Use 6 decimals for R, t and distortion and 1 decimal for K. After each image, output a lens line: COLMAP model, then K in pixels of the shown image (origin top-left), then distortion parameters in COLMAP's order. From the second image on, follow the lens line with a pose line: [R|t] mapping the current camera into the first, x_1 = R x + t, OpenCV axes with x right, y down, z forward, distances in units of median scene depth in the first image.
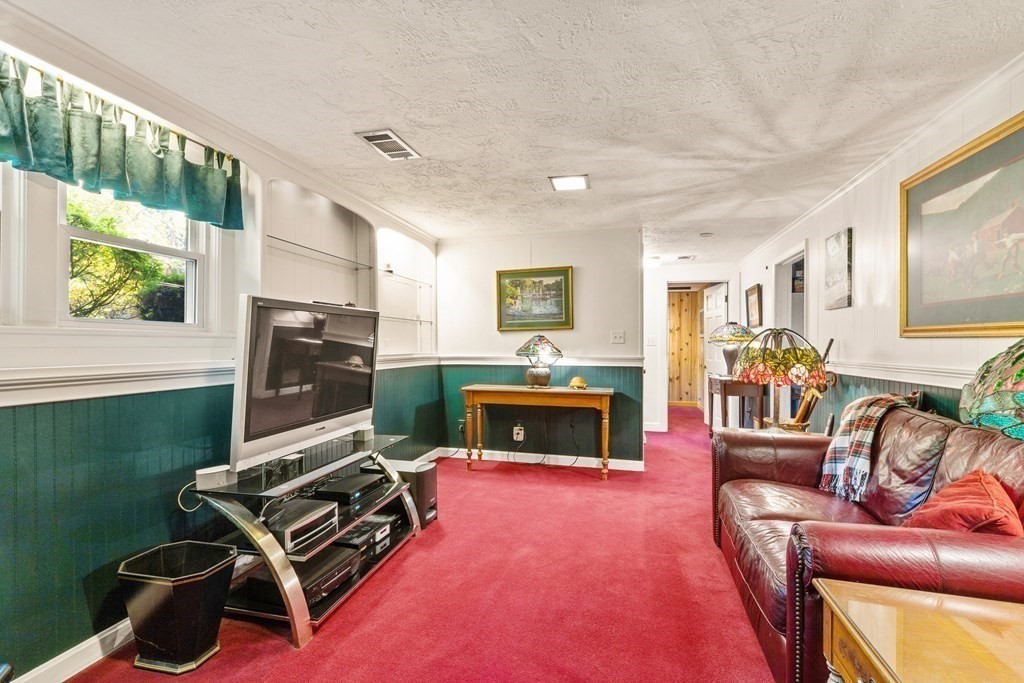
lens RADIAL K [[468.5, 0, 507.0], [0, 468.5, 344.3], [0, 0, 1]] dist [0.005595, -0.000705]
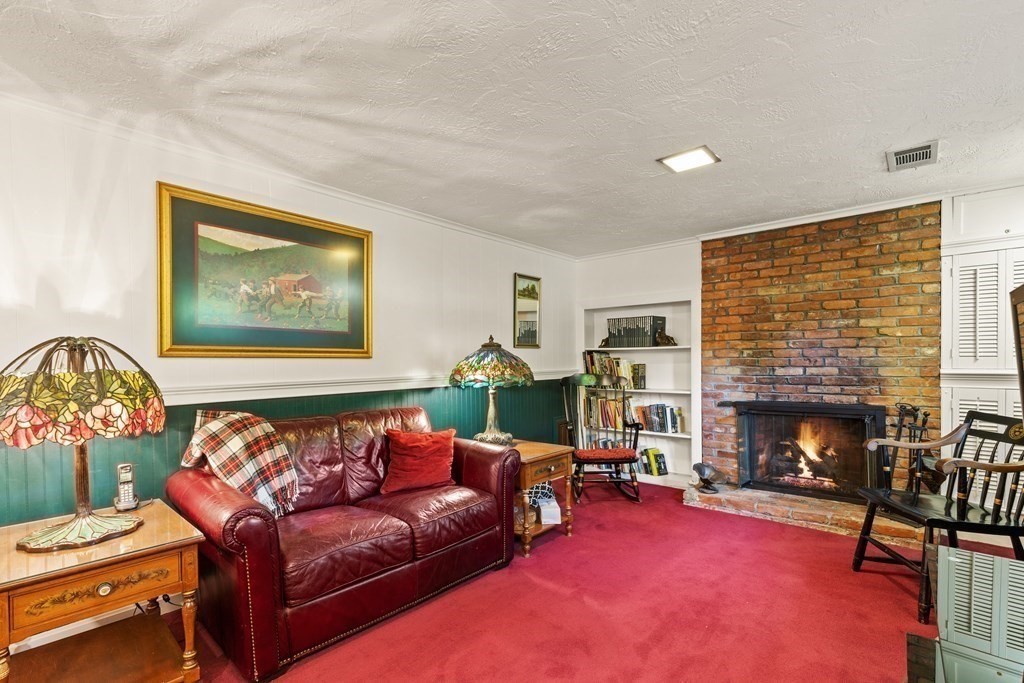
lens RADIAL K [[468.5, 0, 500.6], [0, 468.5, 364.4], [0, 0, 1]] dist [0.005595, -0.000705]
pose [[-0.894944, 0.000071, 0.446179, -0.140364], [0.007602, 0.999857, 0.015089, -0.008973], [-0.446115, 0.016896, -0.894816, 1.605065]]
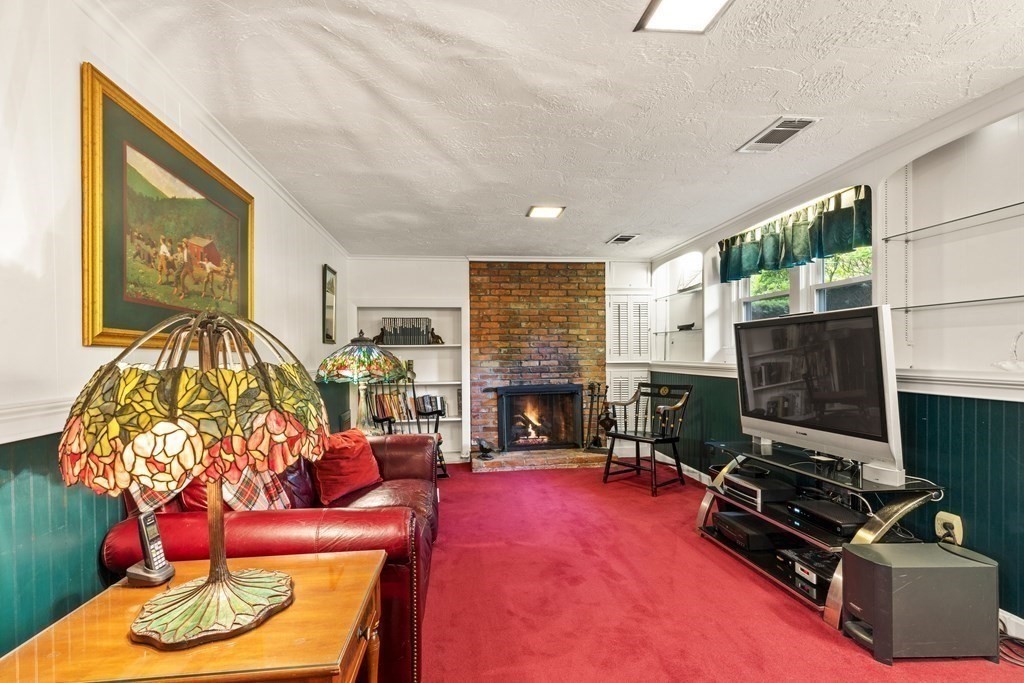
lens RADIAL K [[468.5, 0, 506.2], [0, 468.5, 356.5], [0, 0, 1]] dist [0.005595, -0.000705]
pose [[-0.931470, 0.008185, -0.363725, 0.623444], [0.006716, 0.999963, 0.005304, -0.001235], [0.363755, 0.002498, -0.931491, 1.799371]]
